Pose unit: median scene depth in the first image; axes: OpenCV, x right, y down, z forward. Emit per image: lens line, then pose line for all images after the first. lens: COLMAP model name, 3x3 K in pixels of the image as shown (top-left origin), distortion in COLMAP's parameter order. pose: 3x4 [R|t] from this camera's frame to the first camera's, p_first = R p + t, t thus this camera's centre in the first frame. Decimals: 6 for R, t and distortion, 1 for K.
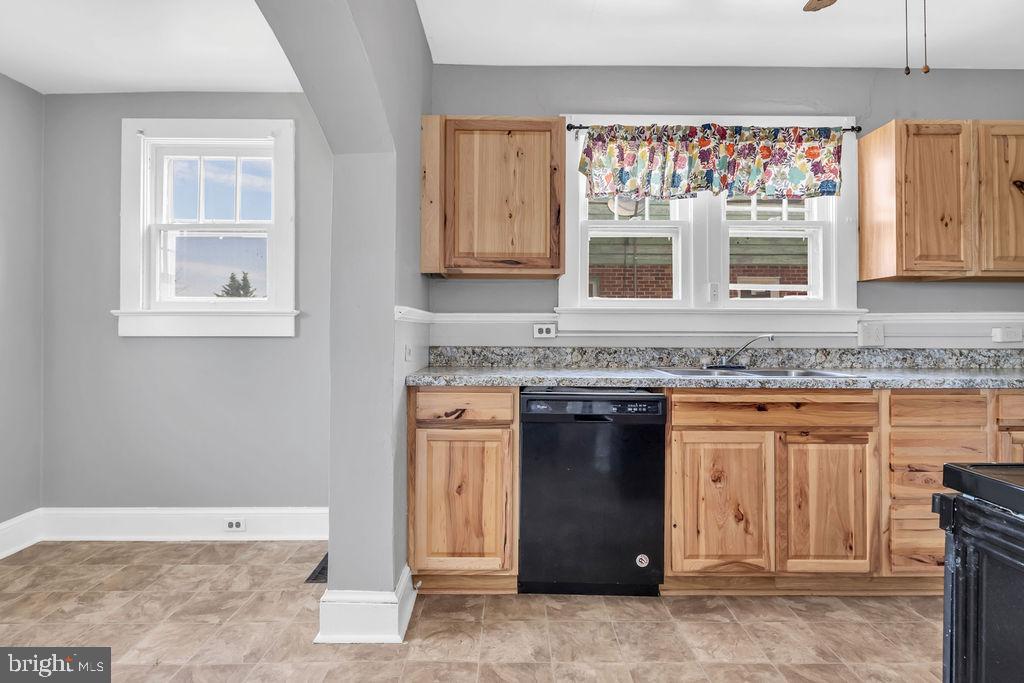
lens RADIAL K [[512.1, 0, 511.3], [0, 512.1, 330.7], [0, 0, 1]] dist [0.000028, -0.000186]
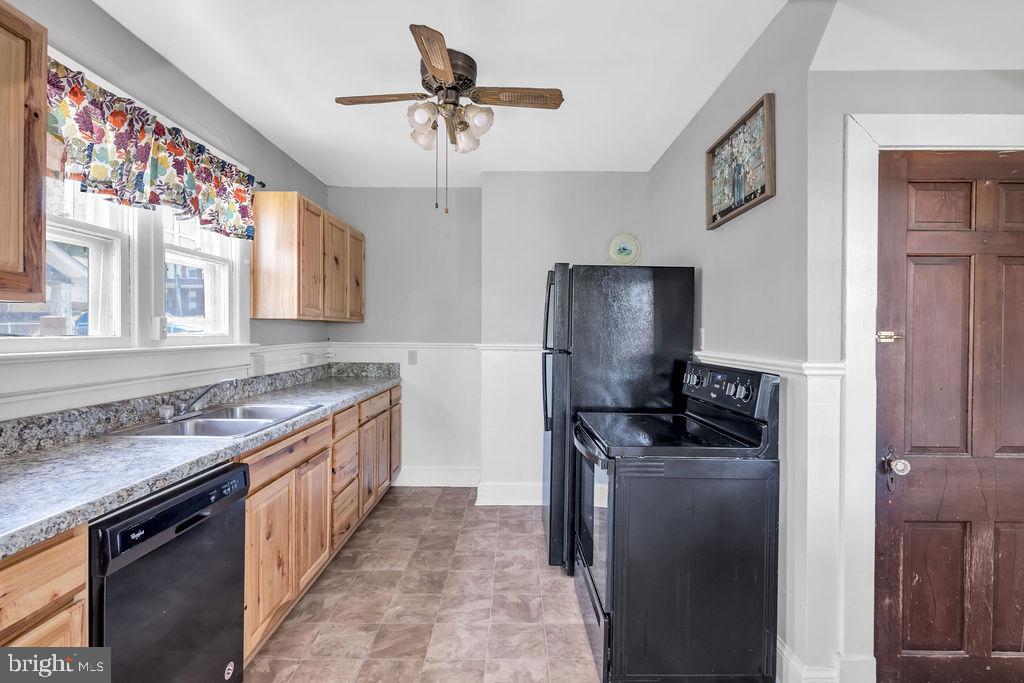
lens RADIAL K [[498.0, 0, 512.0], [0, 498.0, 341.5], [0, 0, 1]] dist [0.000621, 0.000014]
pose [[0.008873, -0.023843, 0.999676, -0.433161], [-0.005508, 0.999699, 0.023893, -0.080724], [-0.999945, -0.005718, 0.008739, 0.452025]]
